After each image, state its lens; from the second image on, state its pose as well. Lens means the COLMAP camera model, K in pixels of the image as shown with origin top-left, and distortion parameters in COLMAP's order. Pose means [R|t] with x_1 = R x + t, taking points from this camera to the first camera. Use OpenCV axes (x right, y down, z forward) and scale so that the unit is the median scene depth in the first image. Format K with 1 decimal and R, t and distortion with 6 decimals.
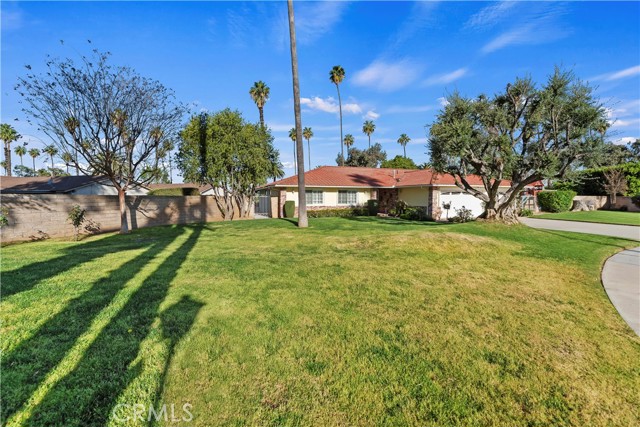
lens RADIAL K [[261.2, 0, 321.6], [0, 261.2, 223.1], [0, 0, 1]] dist [-0.002633, -0.000317]
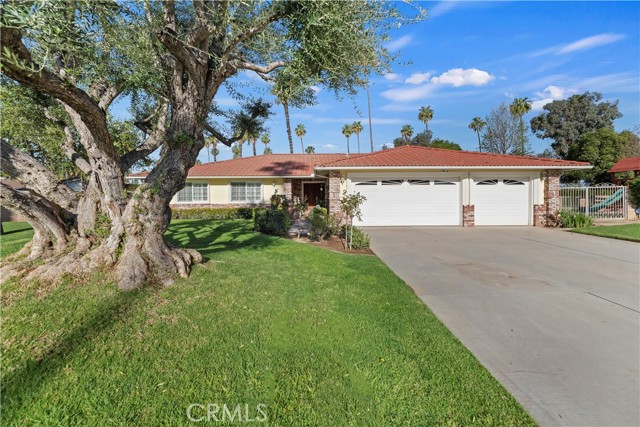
lens RADIAL K [[269.3, 0, 320.1], [0, 269.3, 194.3], [0, 0, 1]] dist [-0.000608, 0.000008]
pose [[0.940616, -0.007878, -0.339380, 0.476094], [-0.031792, 0.993293, -0.111170, -0.017648], [0.337979, 0.115358, 0.934057, 0.361365]]
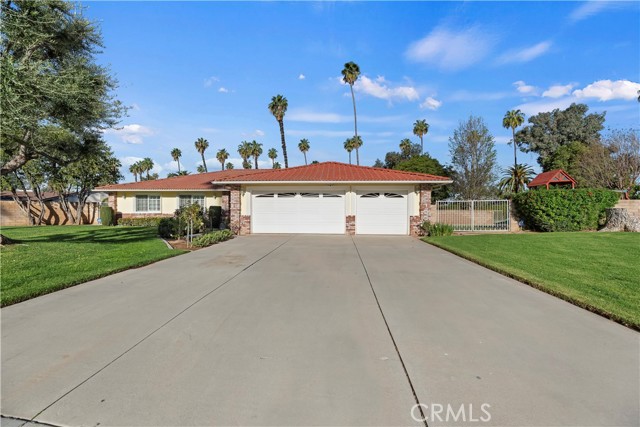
lens RADIAL K [[262.8, 0, 319.3], [0, 262.8, 216.6], [0, 0, 1]] dist [-0.003312, -0.000074]
pose [[0.911018, 0.012442, -0.412178, 0.713844], [-0.046770, 0.996213, -0.073302, -0.015825], [0.409705, 0.086057, 0.908150, 0.390742]]
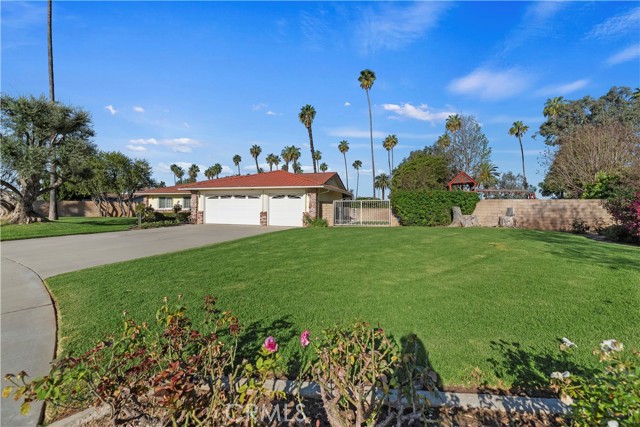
lens RADIAL K [[264.5, 0, 315.1], [0, 264.5, 206.5], [0, 0, 1]] dist [-0.000959, -0.000100]
pose [[0.771831, 0.001623, -0.635826, 1.108688], [-0.075995, 0.993064, -0.089716, -0.019641], [0.631270, 0.117566, 0.766600, 0.427030]]
